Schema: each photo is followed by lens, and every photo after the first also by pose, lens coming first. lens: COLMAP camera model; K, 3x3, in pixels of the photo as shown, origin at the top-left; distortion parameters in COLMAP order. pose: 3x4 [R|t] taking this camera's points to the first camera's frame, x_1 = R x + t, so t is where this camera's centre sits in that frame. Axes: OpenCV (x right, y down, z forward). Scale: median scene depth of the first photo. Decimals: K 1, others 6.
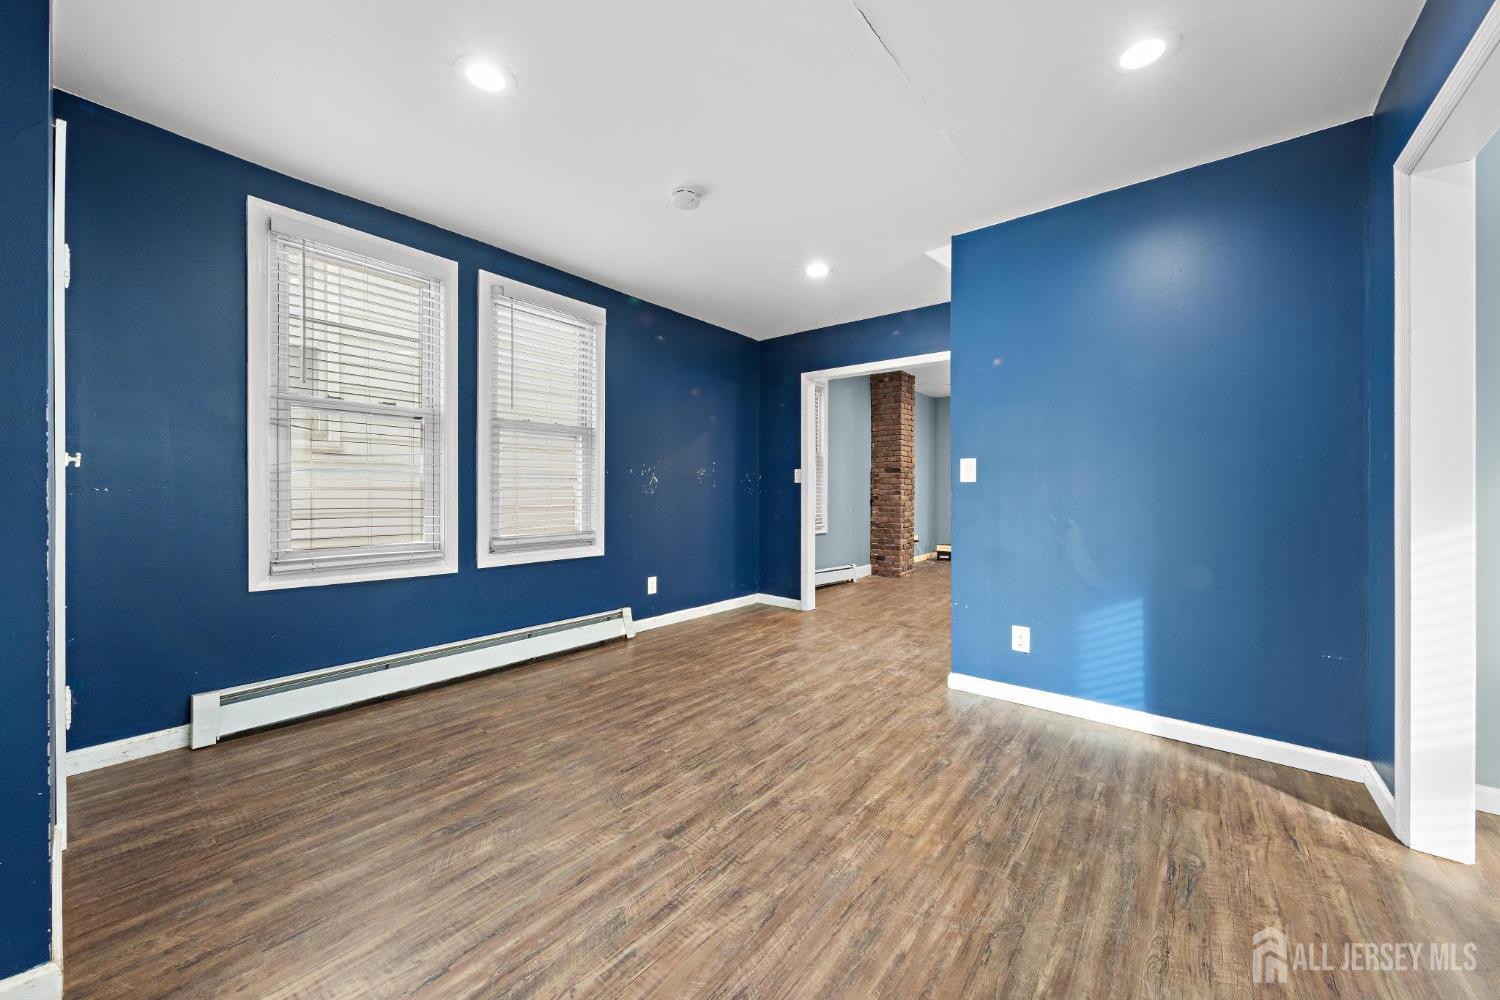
lens RADIAL K [[539.3, 0, 756.1], [0, 539.3, 493.9], [0, 0, 1]] dist [0.000324, -0.000444]
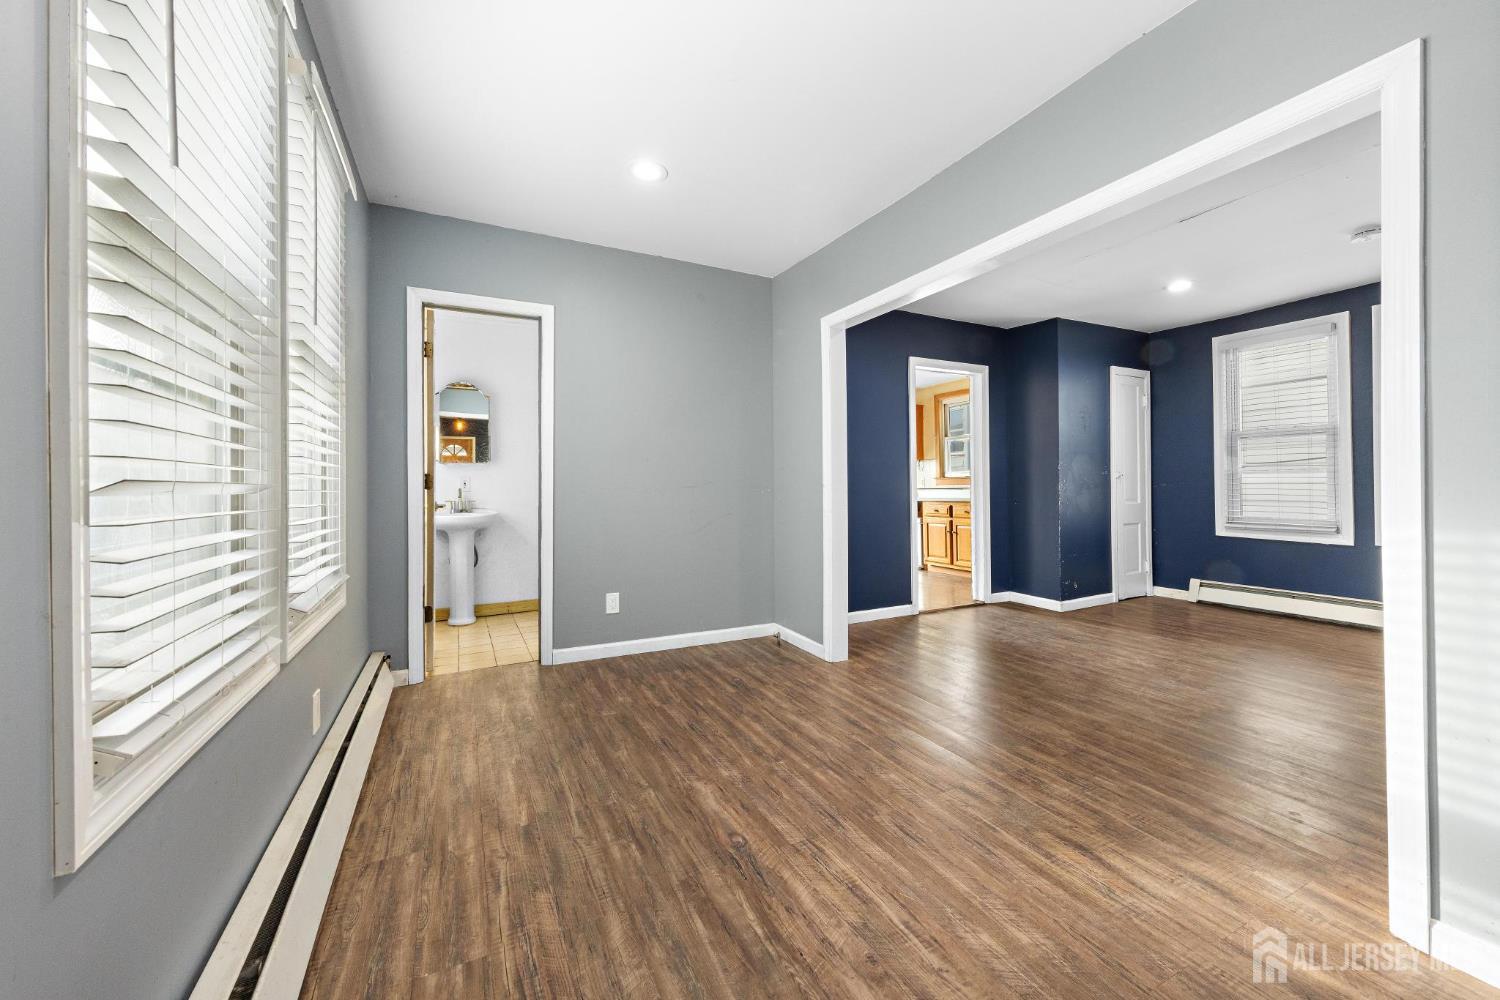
lens RADIAL K [[575.8, 0, 755.4], [0, 575.8, 483.0], [0, 0, 1]] dist [0.007701, -0.000500]
pose [[-0.410395, -0.006928, -0.911881, 1.614365], [0.003078, 0.999955, -0.008983, 0.001870], [0.911903, -0.006493, -0.410355, 0.309733]]
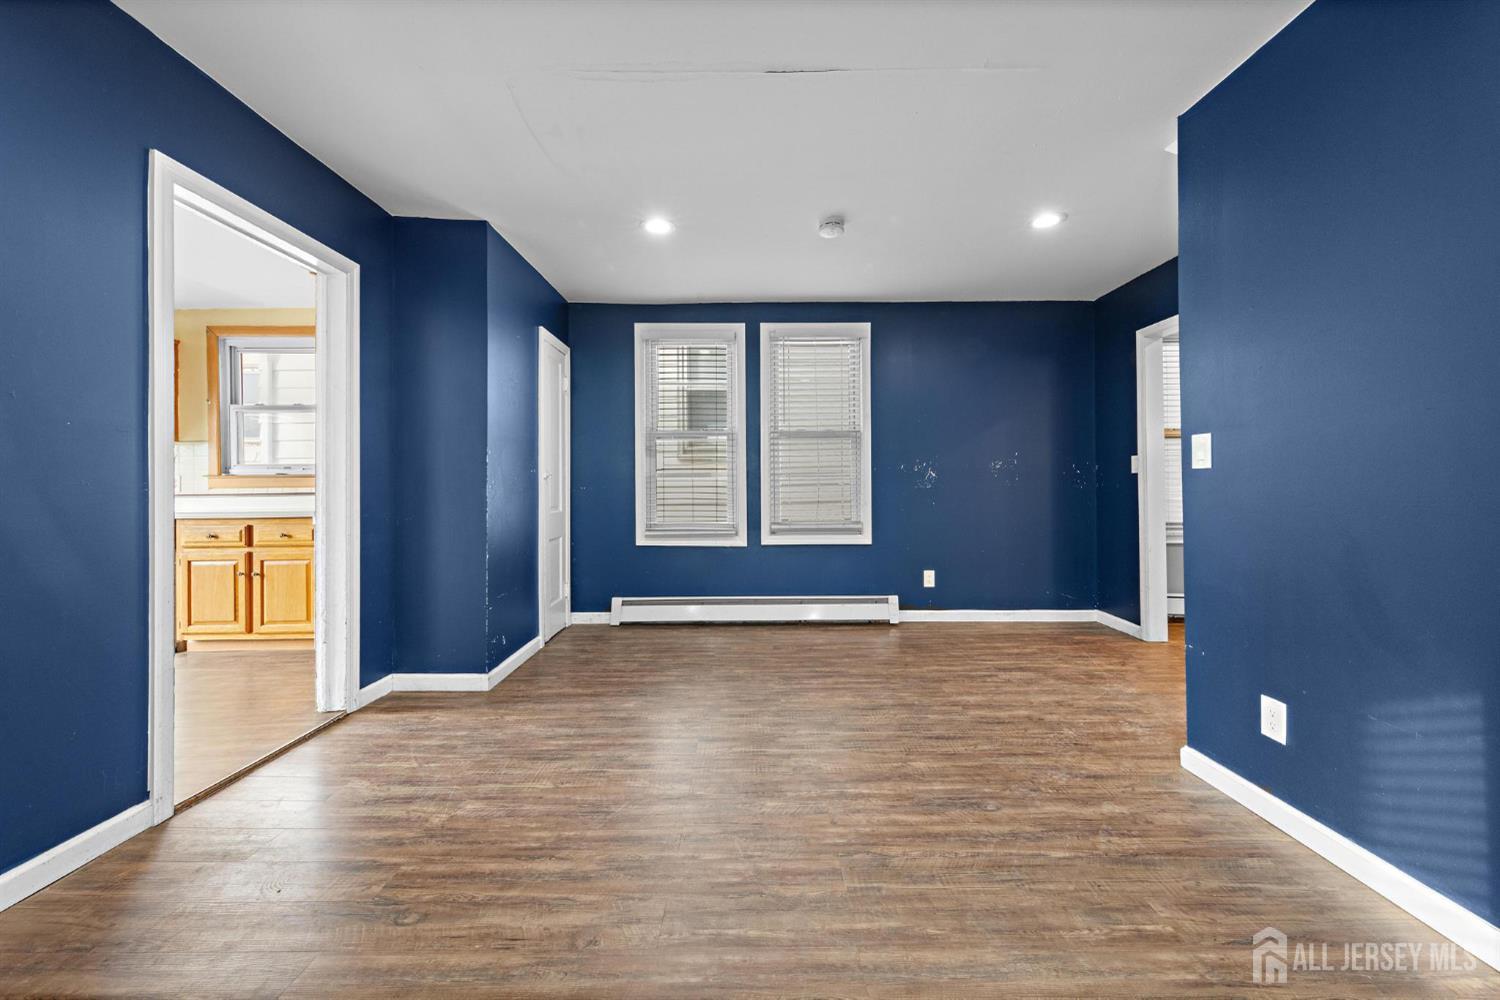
lens RADIAL K [[554.4, 0, 755.6], [0, 554.4, 481.4], [0, 0, 1]] dist [0.002331, -0.000605]
pose [[0.628457, -0.016016, -0.777679, 0.690420], [0.005235, 0.999852, -0.016361, 0.003194], [0.777826, 0.006211, 0.628449, 0.148560]]
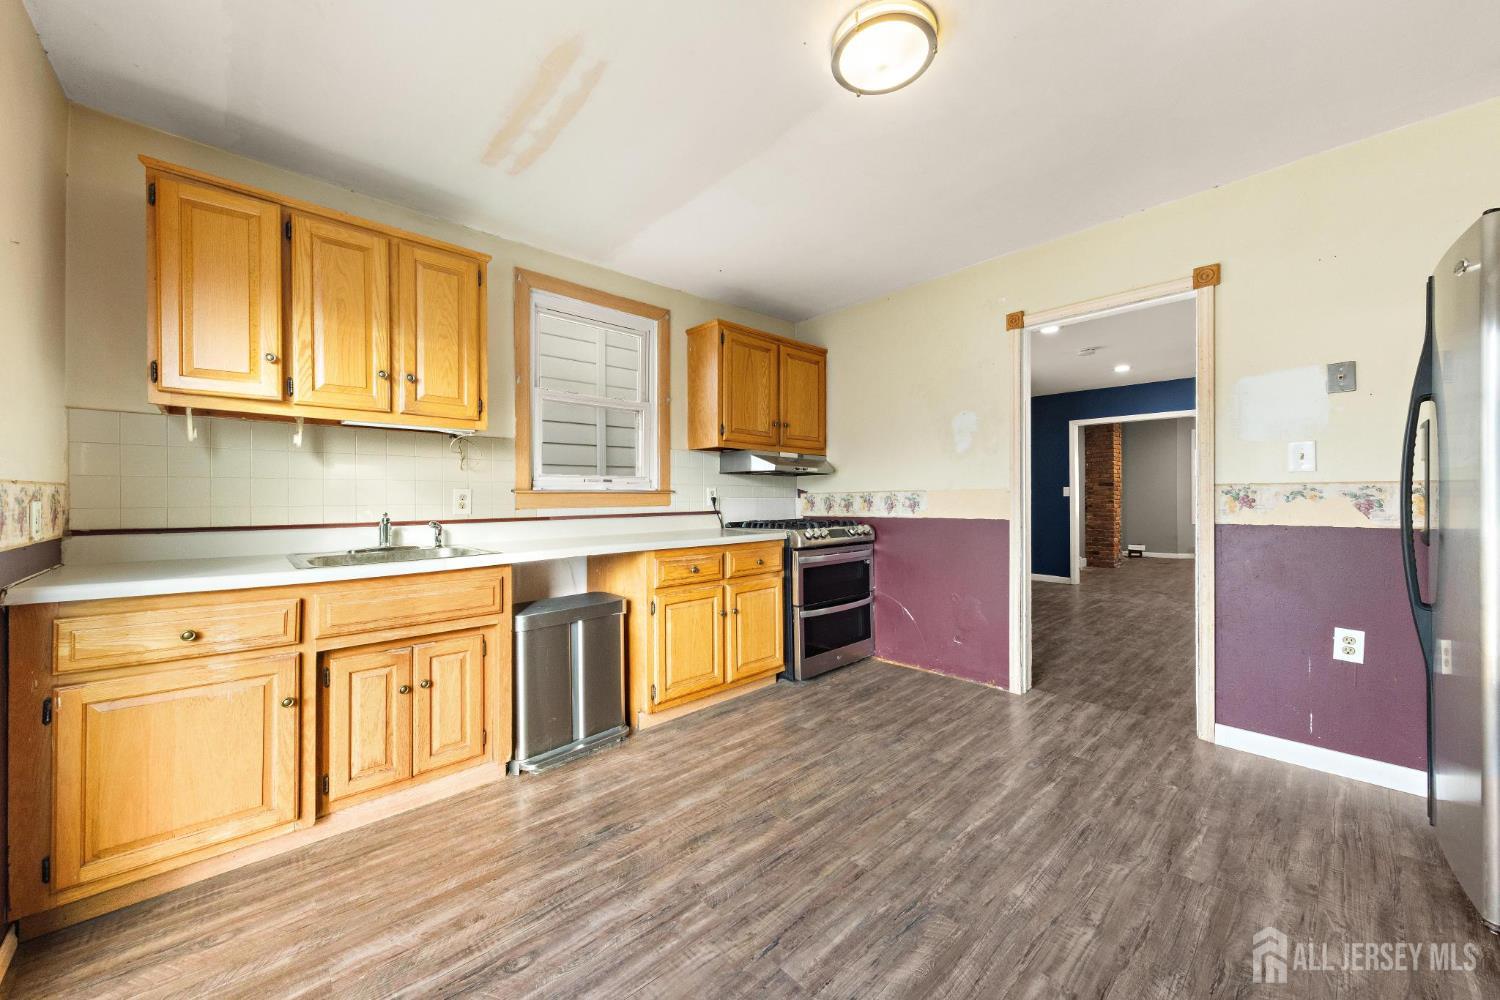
lens RADIAL K [[554.4, 0, 755.9], [0, 554.4, 498.6], [0, 0, 1]] dist [0.002331, -0.000605]
pose [[0.989454, -0.008050, -0.144626, -1.032154], [0.007449, 0.999961, -0.004695, -0.025180], [0.144658, 0.003568, 0.989475, -1.144095]]
